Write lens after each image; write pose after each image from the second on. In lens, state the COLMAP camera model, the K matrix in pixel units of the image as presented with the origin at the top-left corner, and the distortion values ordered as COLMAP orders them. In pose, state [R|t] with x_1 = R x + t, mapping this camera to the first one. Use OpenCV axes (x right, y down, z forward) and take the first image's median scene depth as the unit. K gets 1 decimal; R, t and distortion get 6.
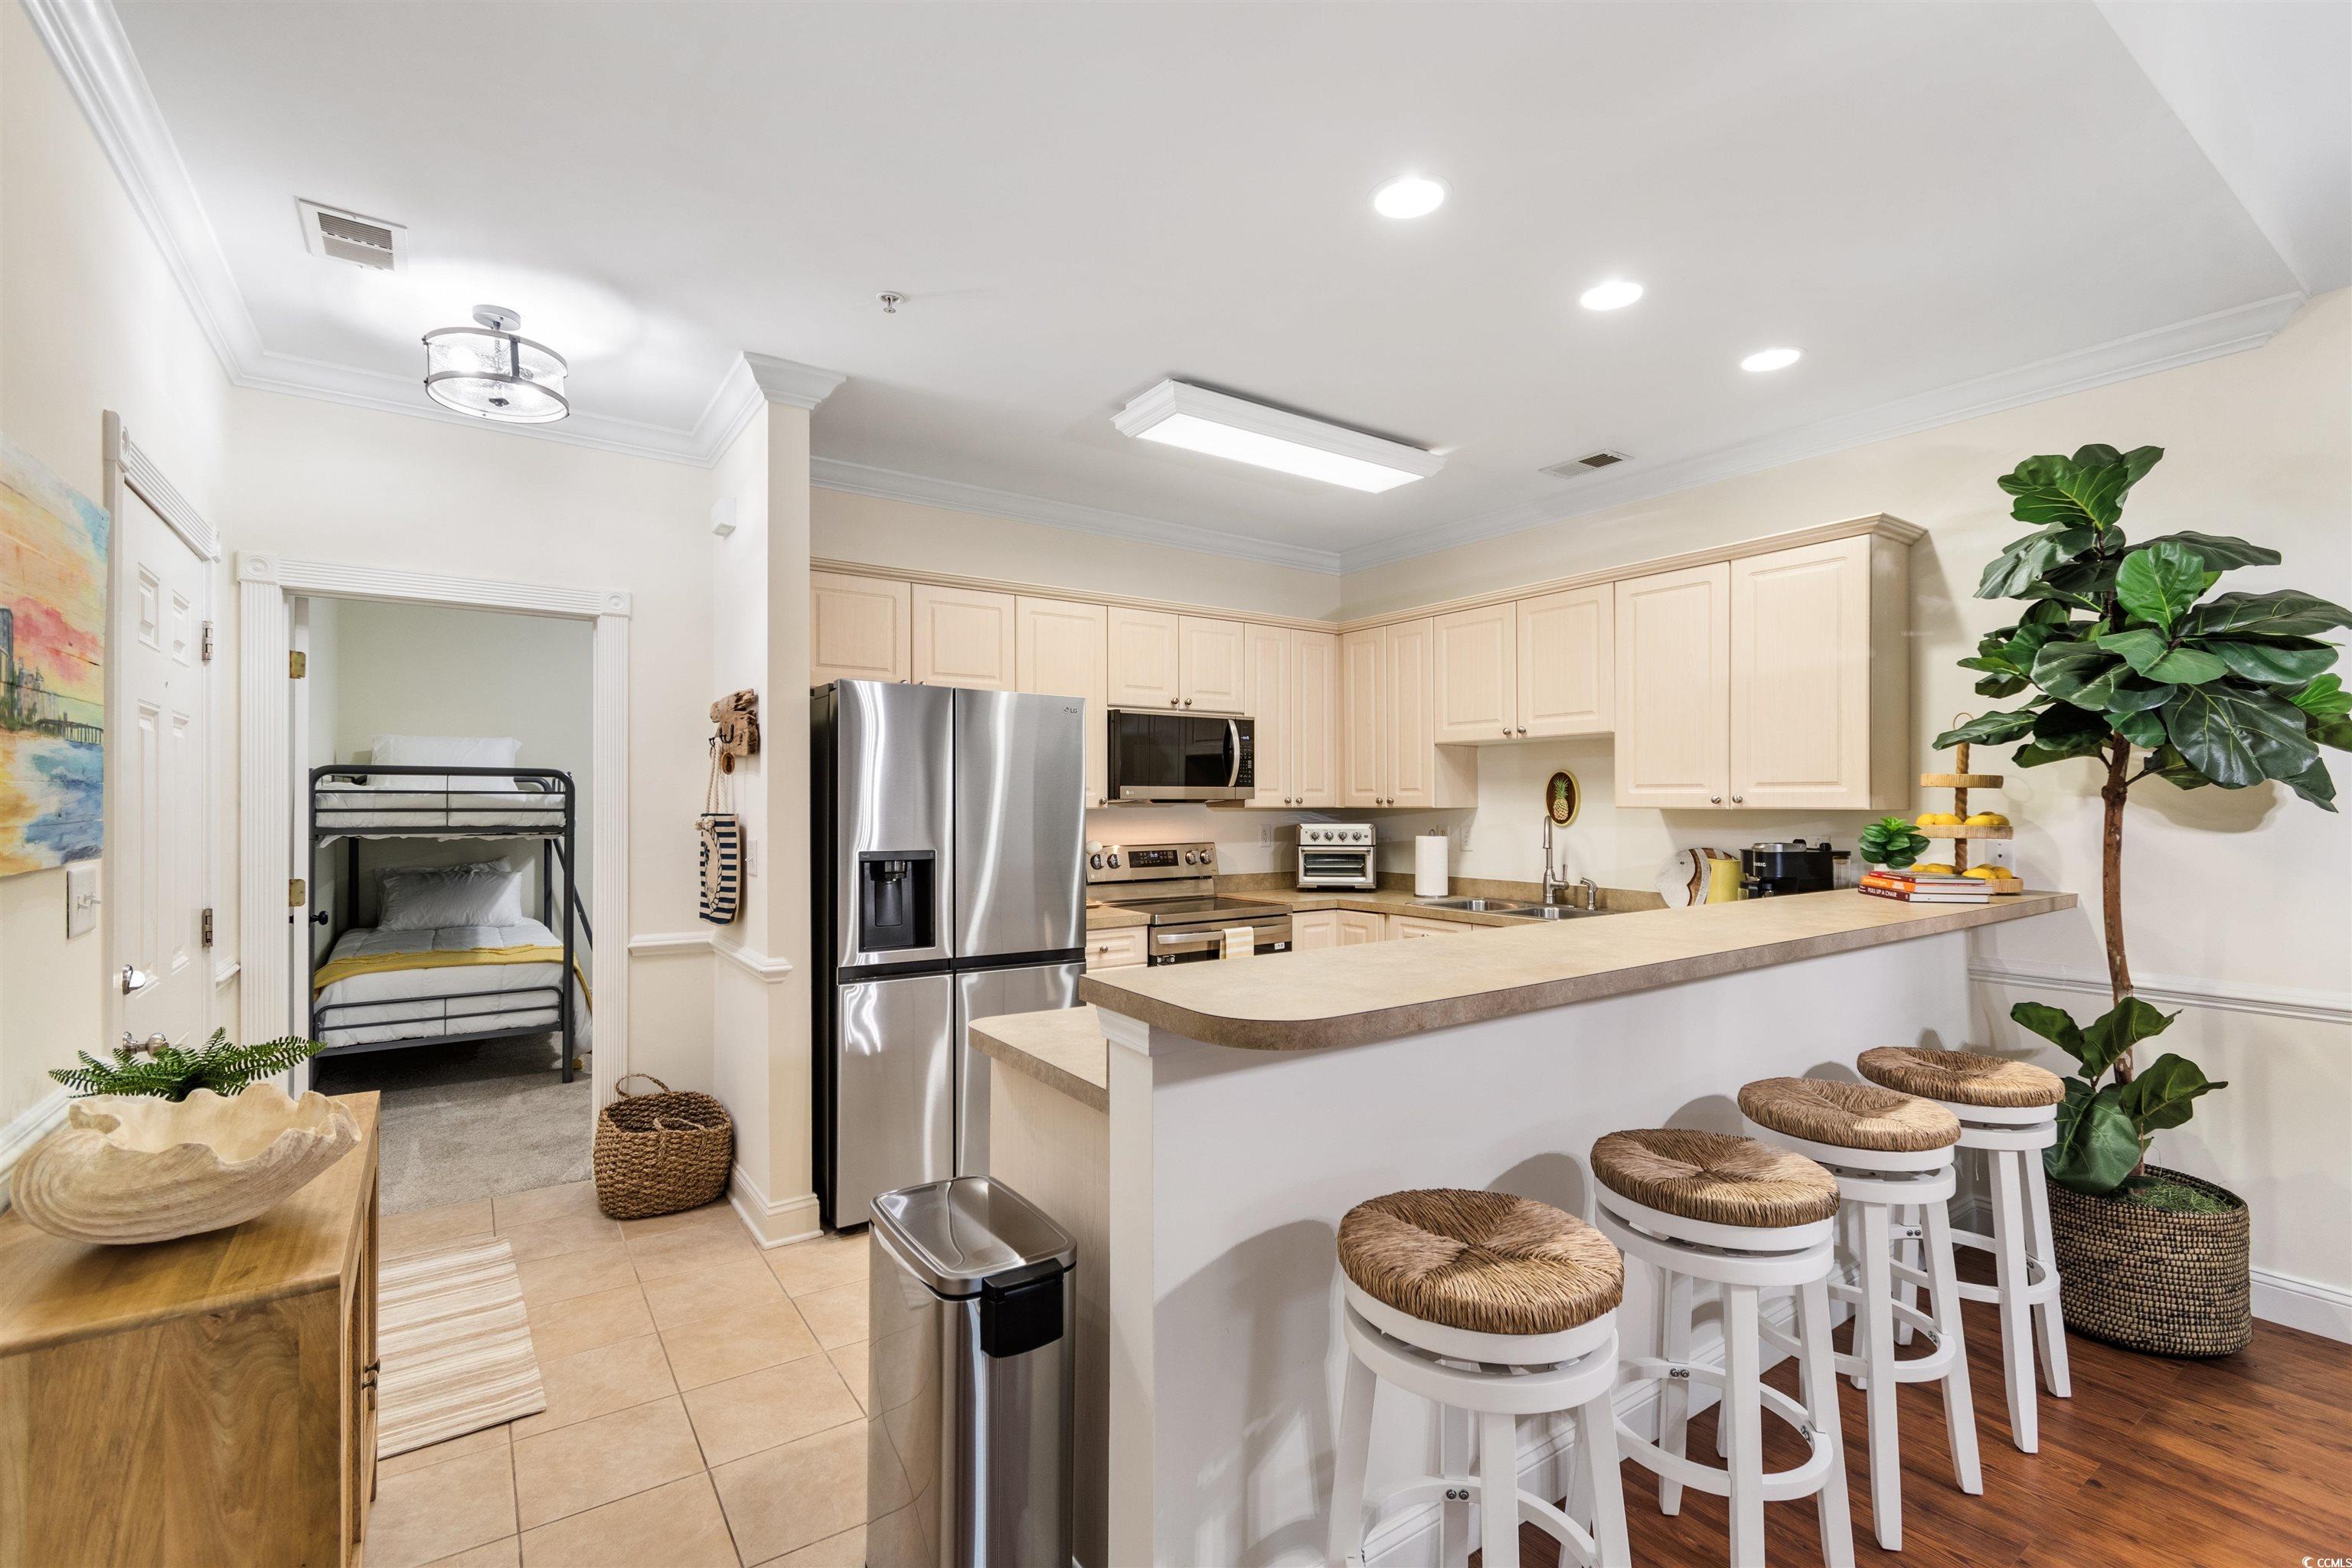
lens RADIAL K [[1040.9, 0, 1161.7], [0, 1040.9, 795.3], [0, 0, 1]] dist [0.009895, -0.004636]
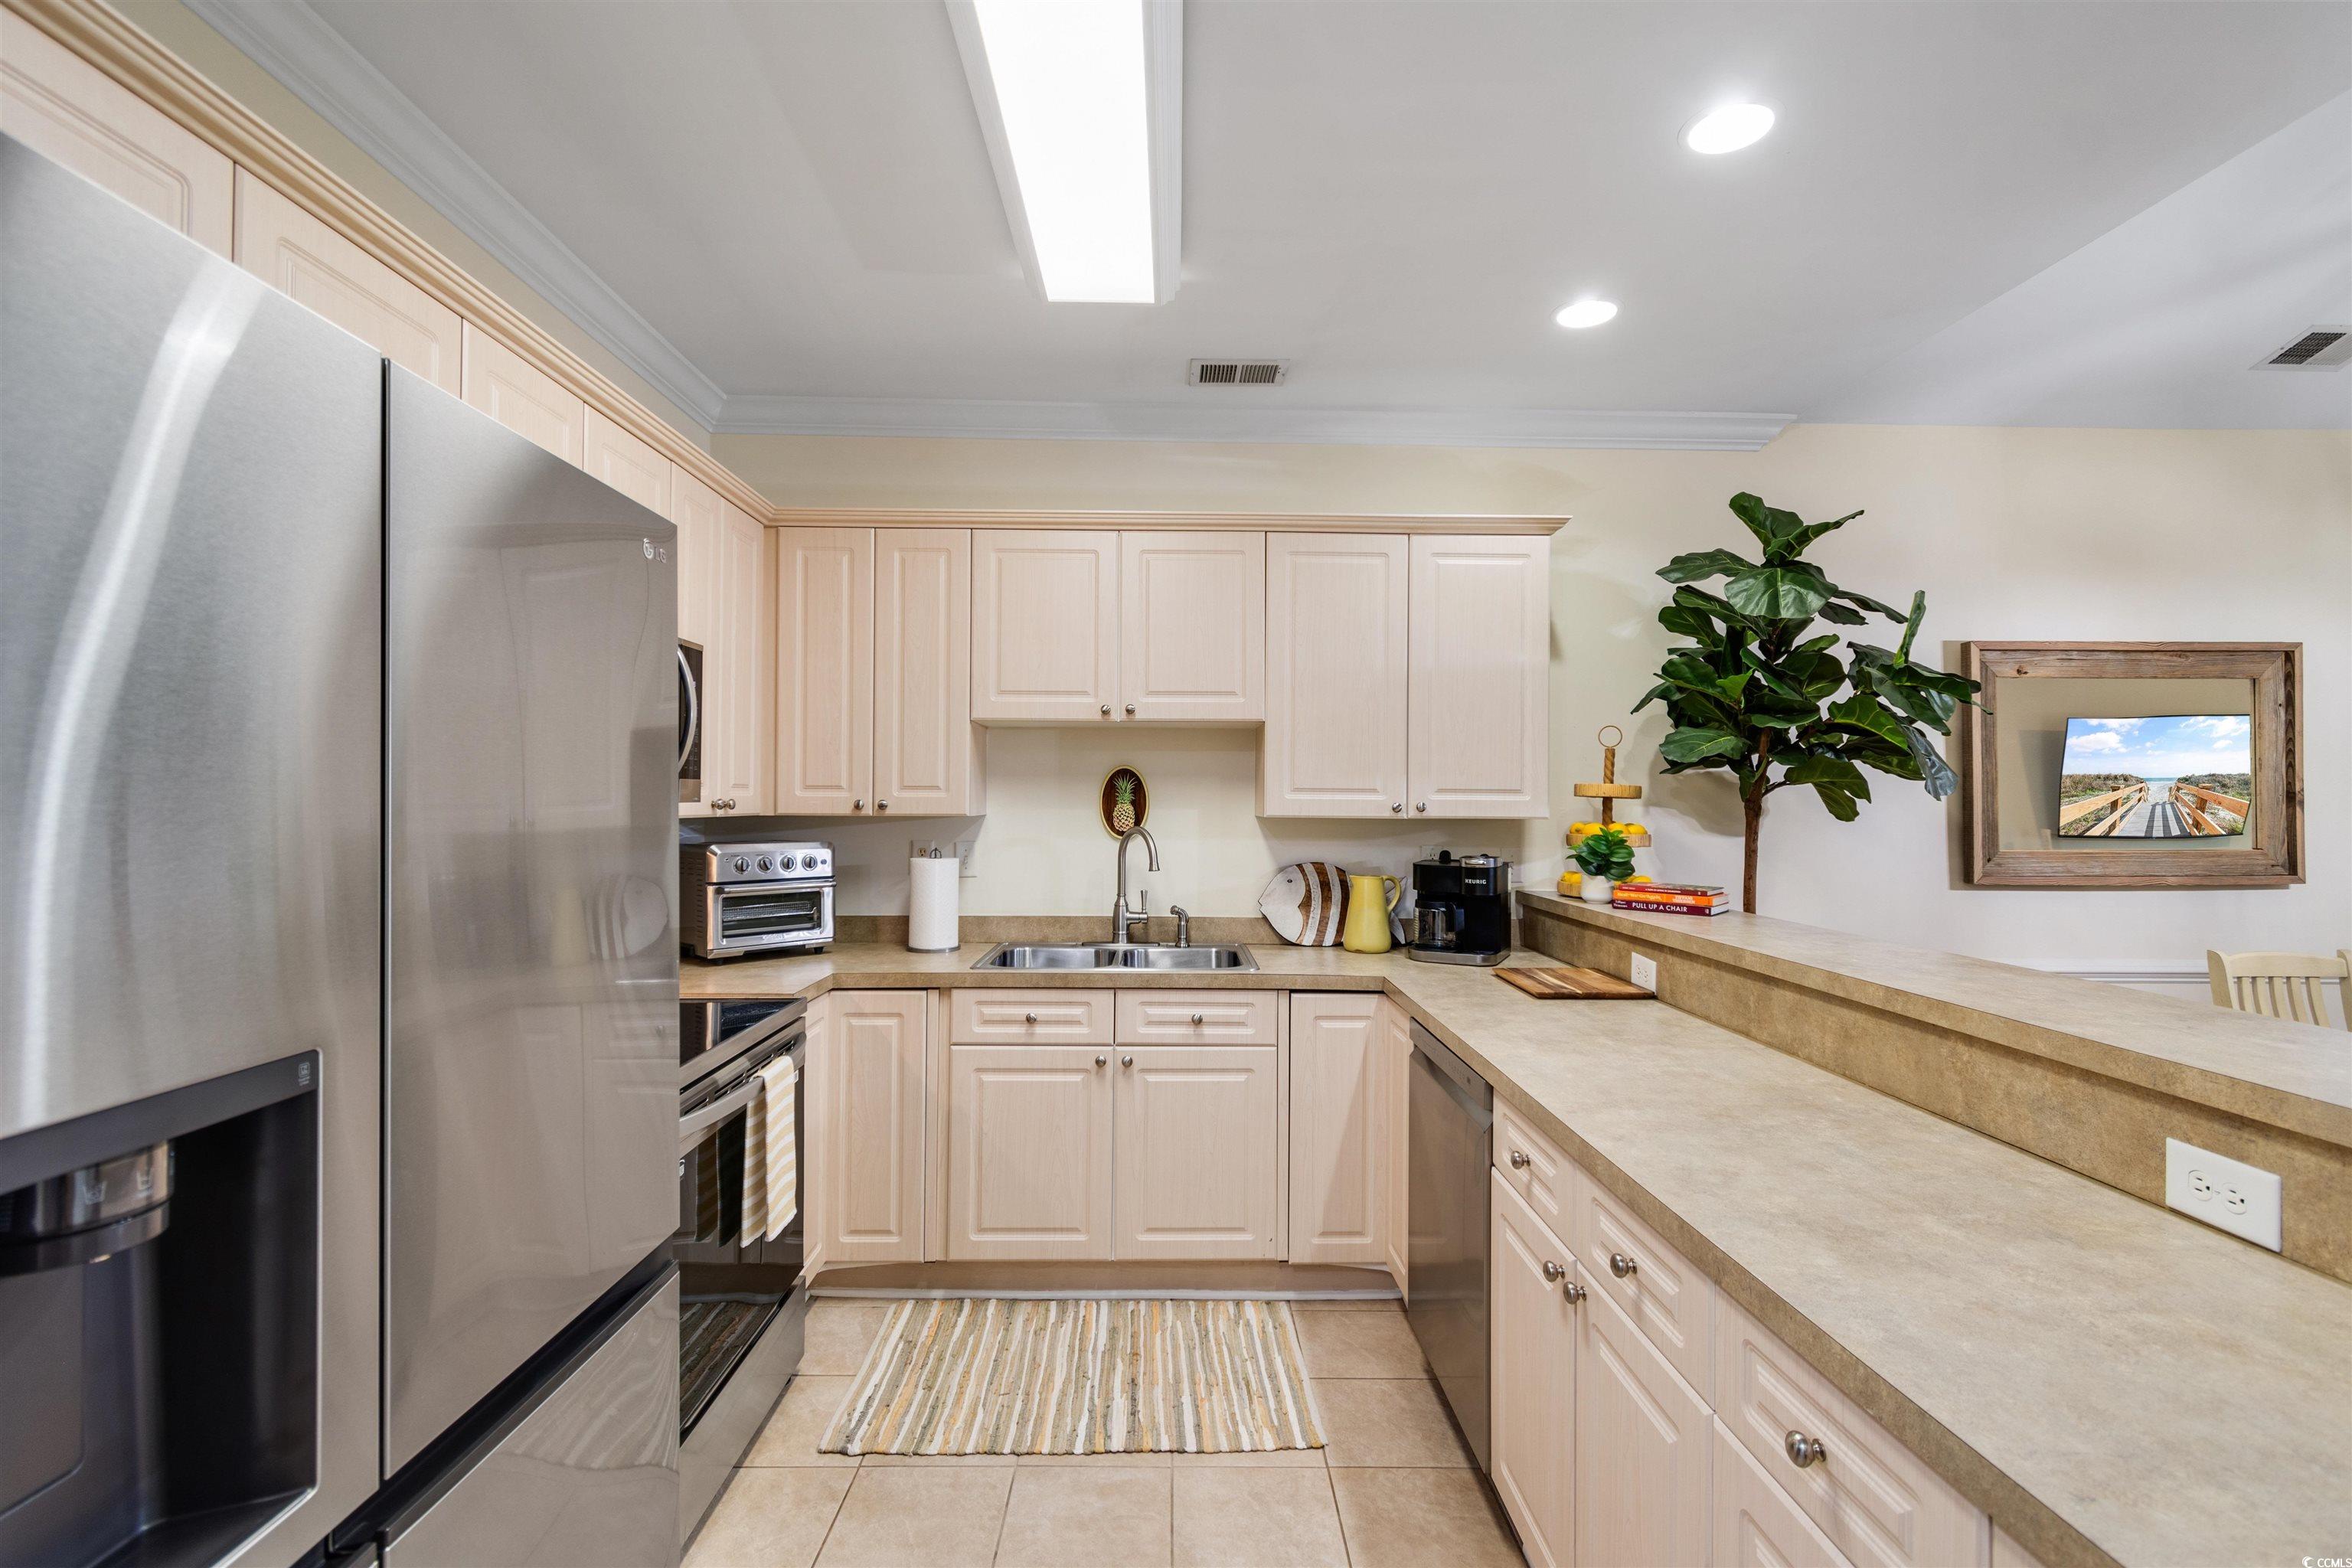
lens RADIAL K [[1040.9, 0, 1173.7], [0, 1040.9, 784.4], [0, 0, 1]] dist [0.009895, -0.004636]
pose [[0.543223, 0.016713, 0.839422, -0.241531], [-0.011562, 0.999856, -0.012425, -0.001623], [-0.839509, -0.002955, 0.543338, 0.566085]]
